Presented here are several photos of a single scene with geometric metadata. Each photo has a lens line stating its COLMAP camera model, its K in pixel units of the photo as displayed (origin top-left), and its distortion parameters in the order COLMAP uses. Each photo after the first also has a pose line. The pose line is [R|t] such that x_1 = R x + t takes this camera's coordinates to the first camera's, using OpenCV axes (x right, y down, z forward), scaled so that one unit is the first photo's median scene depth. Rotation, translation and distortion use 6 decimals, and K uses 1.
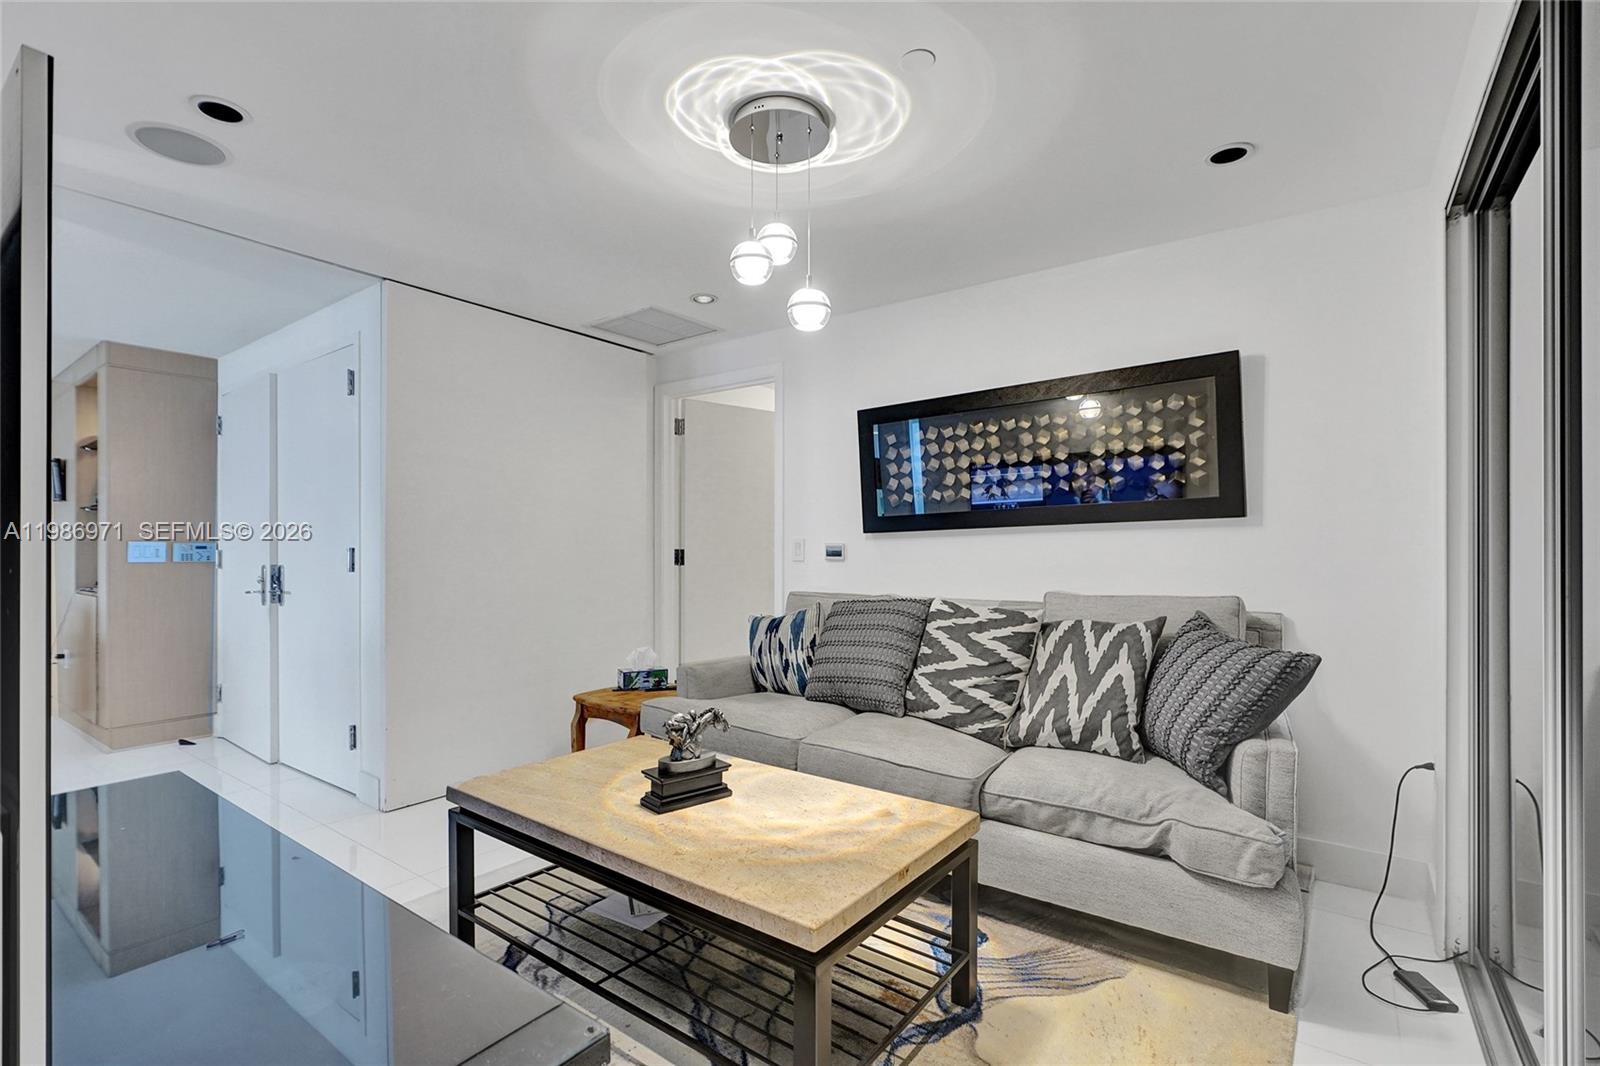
lens RADIAL K [[732.7, 0, 798.9], [0, 732.7, 544.1], [0, 0, 1]] dist [0.000557, 0.006940]
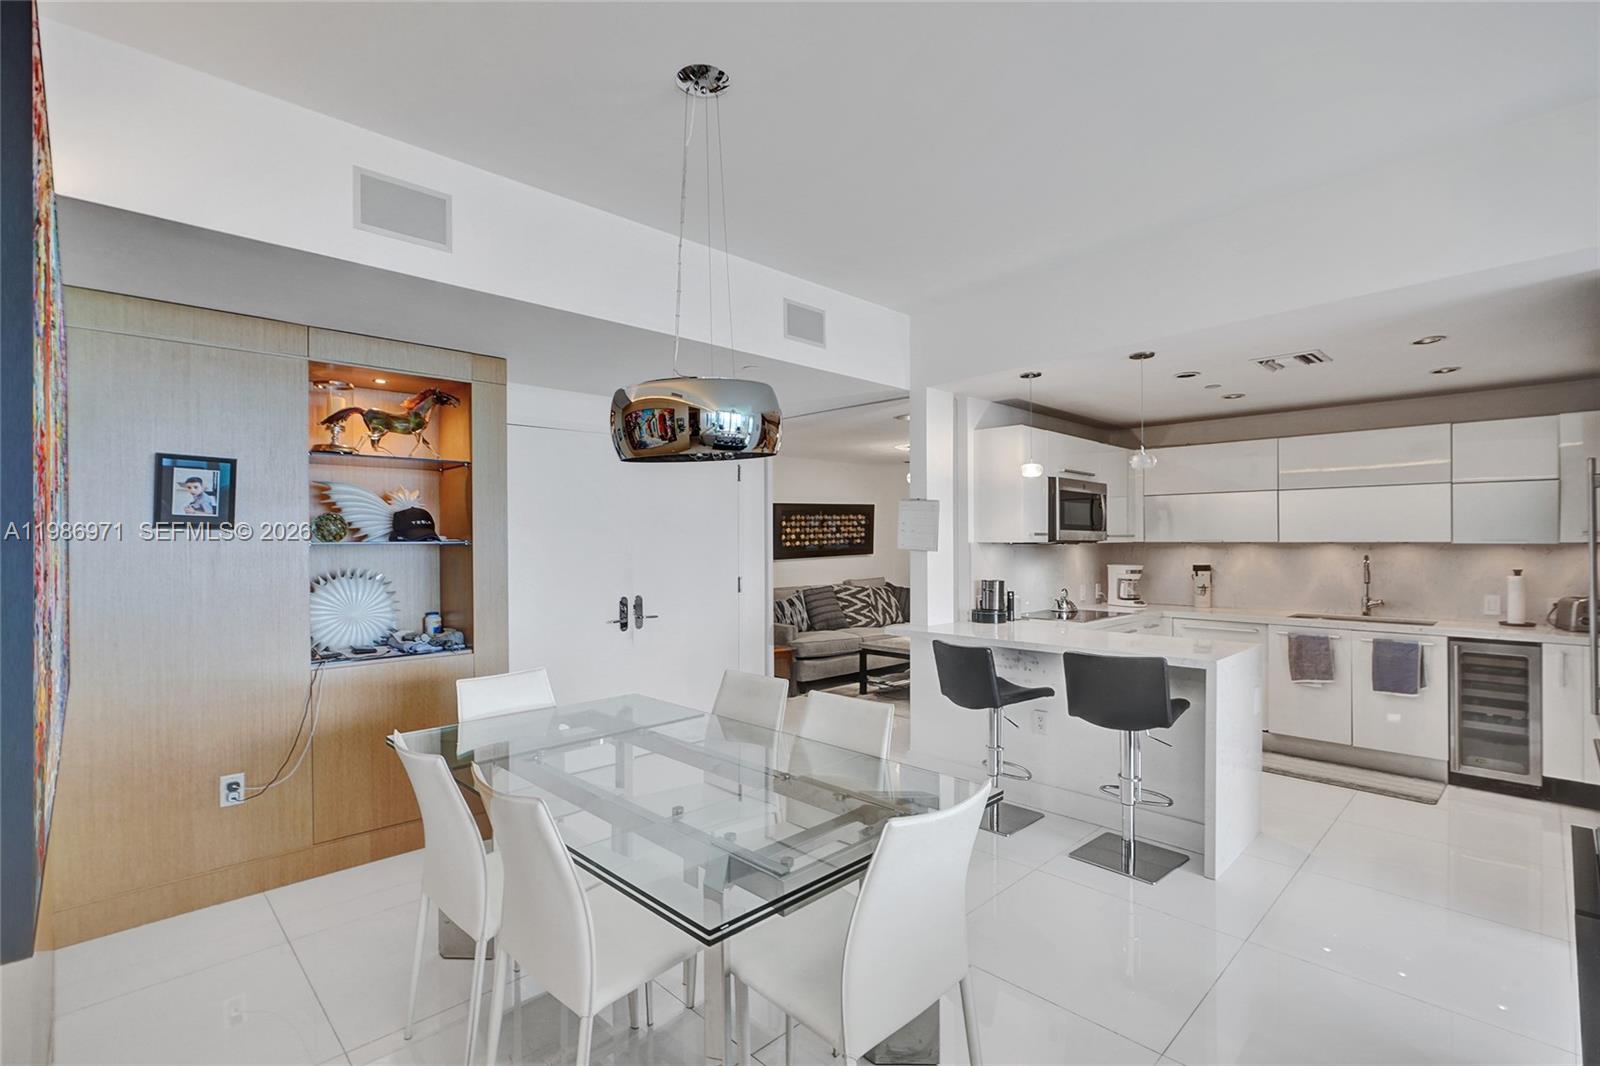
lens RADIAL K [[738.5, 0, 800.2], [0, 738.5, 538.4], [0, 0, 1]] dist [-0.011368, 0.007706]
pose [[0.160910, 0.004132, 0.986960, -2.652936], [-0.003462, 0.999987, -0.003622, -0.089783], [-0.986963, -0.002834, 0.160923, 0.747097]]
